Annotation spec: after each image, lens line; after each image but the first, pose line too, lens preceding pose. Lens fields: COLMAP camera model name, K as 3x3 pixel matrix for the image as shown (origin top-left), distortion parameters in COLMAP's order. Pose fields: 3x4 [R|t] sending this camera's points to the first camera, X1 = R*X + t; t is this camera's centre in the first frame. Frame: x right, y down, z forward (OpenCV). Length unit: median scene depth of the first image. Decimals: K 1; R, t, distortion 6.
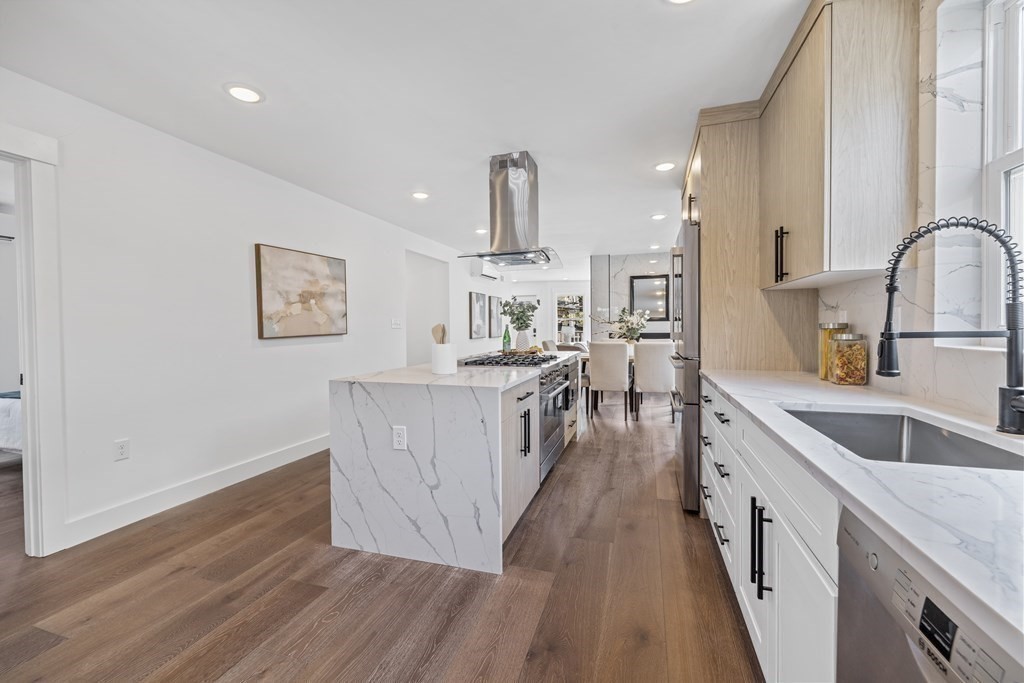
lens RADIAL K [[442.9, 0, 510.5], [0, 442.9, 336.4], [0, 0, 1]] dist [0.005049, 0.000313]
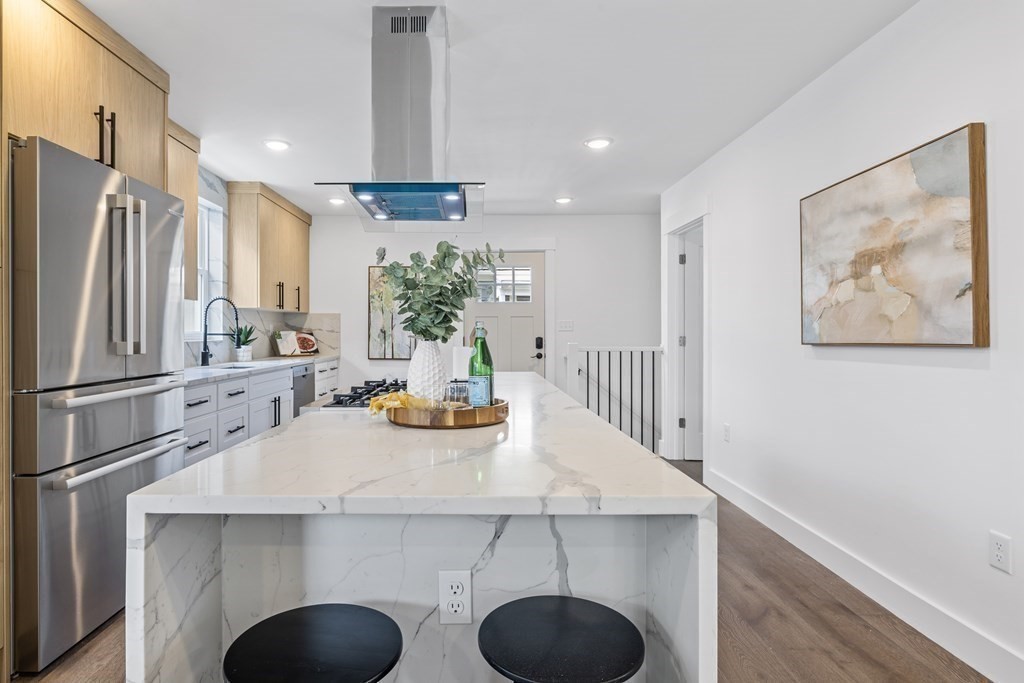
lens RADIAL K [[552.6, 0, 502.5], [0, 552.6, 333.2], [0, 0, 1]] dist [-0.003927, -0.000511]
pose [[-0.937038, 0.011727, -0.349030, 0.121751], [0.002455, 0.999633, 0.026996, -0.031187], [0.349219, 0.024440, -0.936722, 1.471026]]
